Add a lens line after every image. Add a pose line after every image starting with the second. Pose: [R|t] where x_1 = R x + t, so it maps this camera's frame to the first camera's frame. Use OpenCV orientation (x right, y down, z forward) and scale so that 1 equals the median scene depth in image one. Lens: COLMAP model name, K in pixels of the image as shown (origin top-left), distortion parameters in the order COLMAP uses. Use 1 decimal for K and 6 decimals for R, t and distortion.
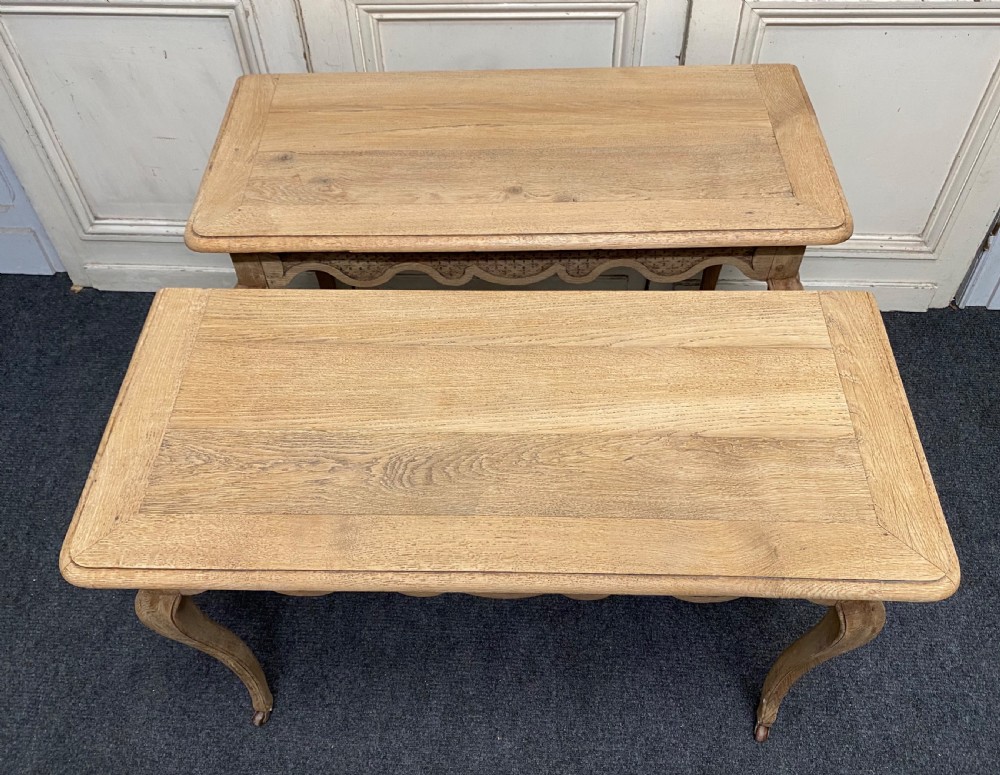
lens RADIAL K [[886.6, 0, 507.8], [0, 886.6, 389.1], [0, 0, 1]] dist [-0.003470, 0.015108]
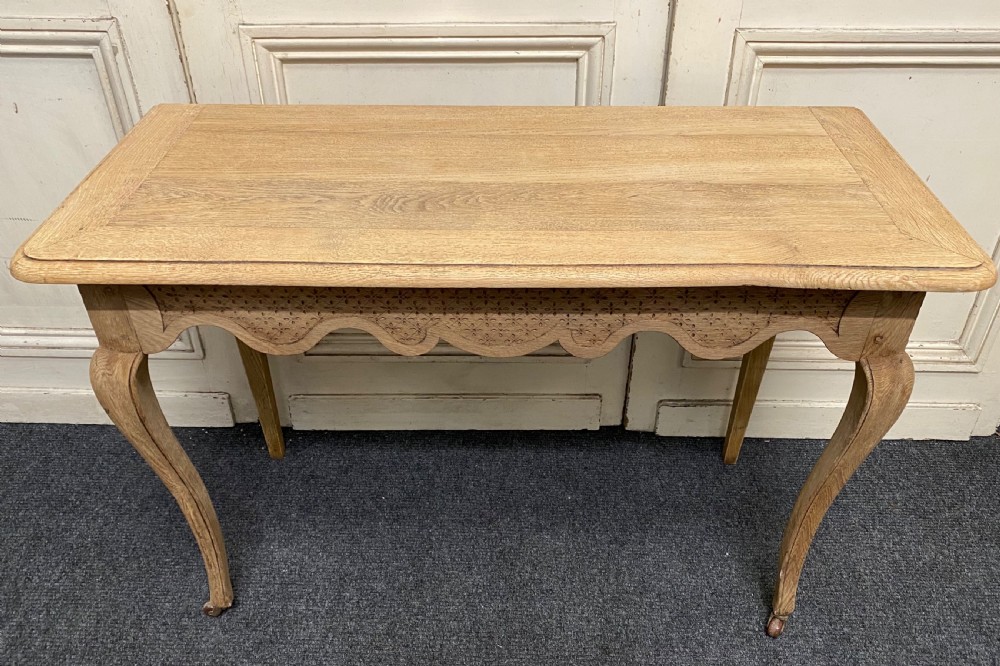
lens RADIAL K [[847.7, 0, 504.9], [0, 847.7, 378.5], [0, 0, 1]] dist [-0.002499, 0.015124]
pose [[0.999513, -0.002471, 0.031112, 0.031092], [0.009489, 0.973724, -0.227535, 0.039587], [-0.029733, 0.227719, 0.973273, 0.318213]]
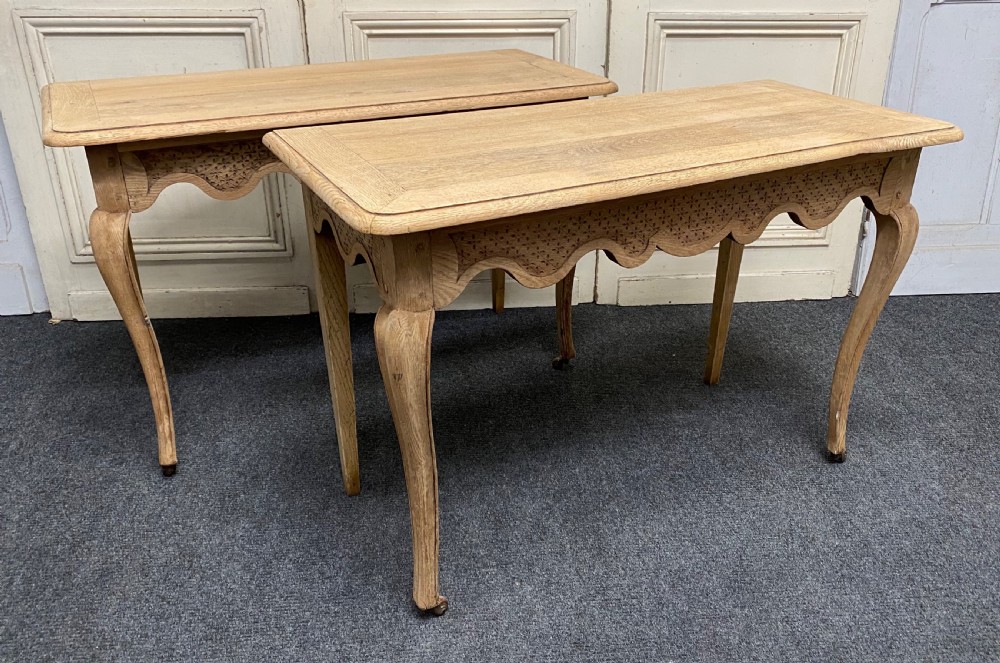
lens RADIAL K [[847.7, 0, 531.5], [0, 847.7, 325.0], [0, 0, 1]] dist [-0.002499, 0.015124]
pose [[0.988983, -0.038957, 0.142810, -0.105217], [0.096393, 0.901655, -0.421576, 0.490976], [-0.112342, 0.430697, 0.895477, 0.072017]]
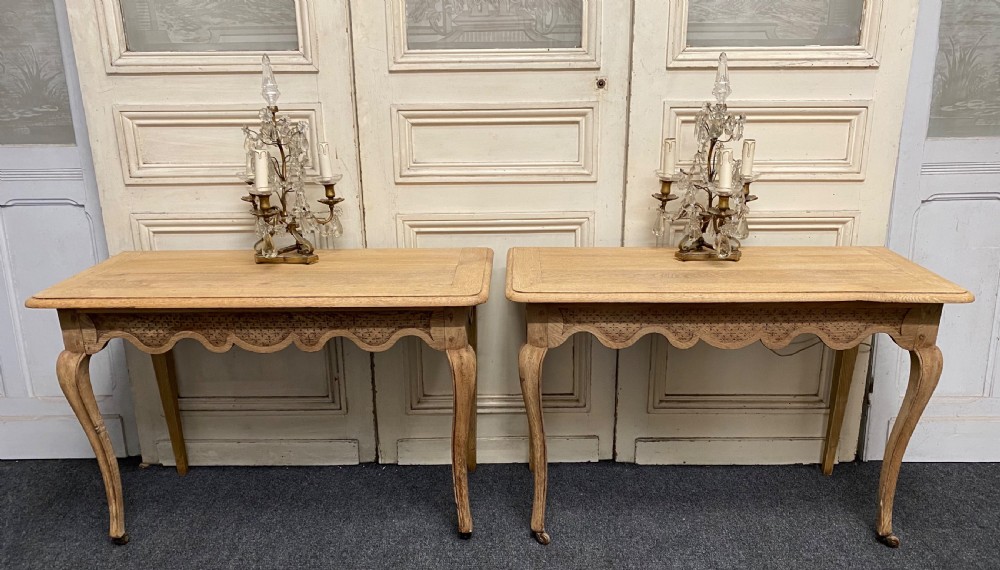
lens RADIAL K [[790.4, 0, 509.6], [0, 790.4, 326.4], [0, 0, 1]] dist [0.016911, -0.014597]
pose [[0.998948, -0.005743, 0.045498, -0.051864], [0.029303, 0.843110, -0.536942, 0.435469], [-0.035276, 0.537711, 0.842391, -0.035147]]
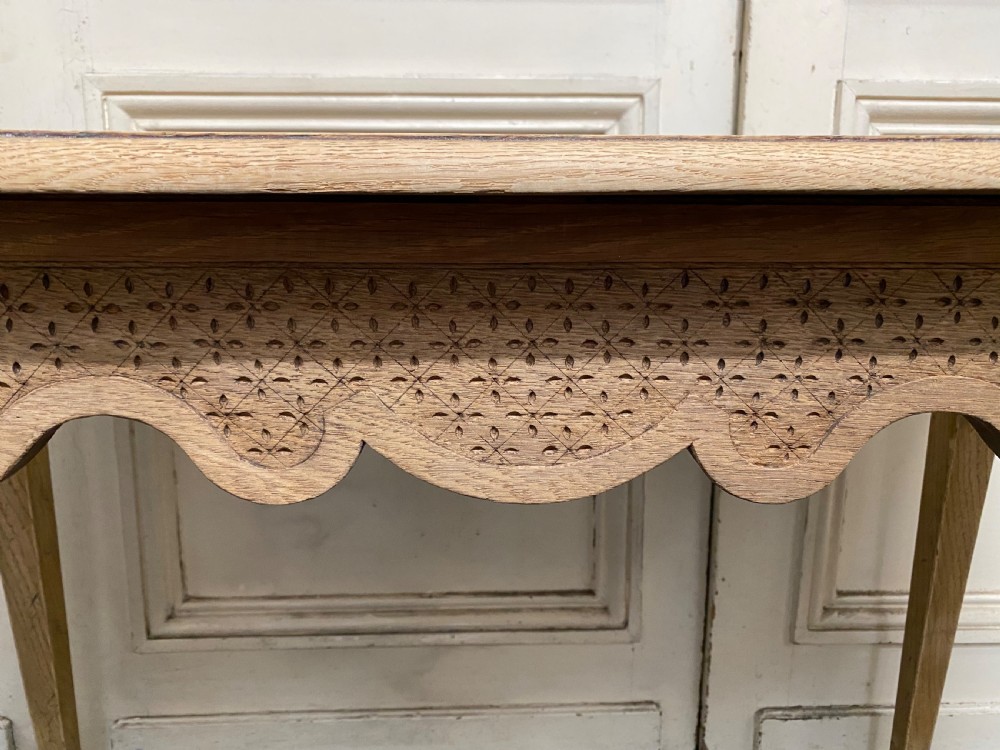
lens RADIAL K [[779.6, 0, 499.2], [0, 779.6, 363.4], [0, 0, 1]] dist [0.012665, -0.010288]
pose [[0.997036, 0.004221, 0.076821, 0.023099], [0.044952, 0.778374, -0.626189, -0.015631], [-0.062439, 0.627786, 0.775878, 0.724860]]
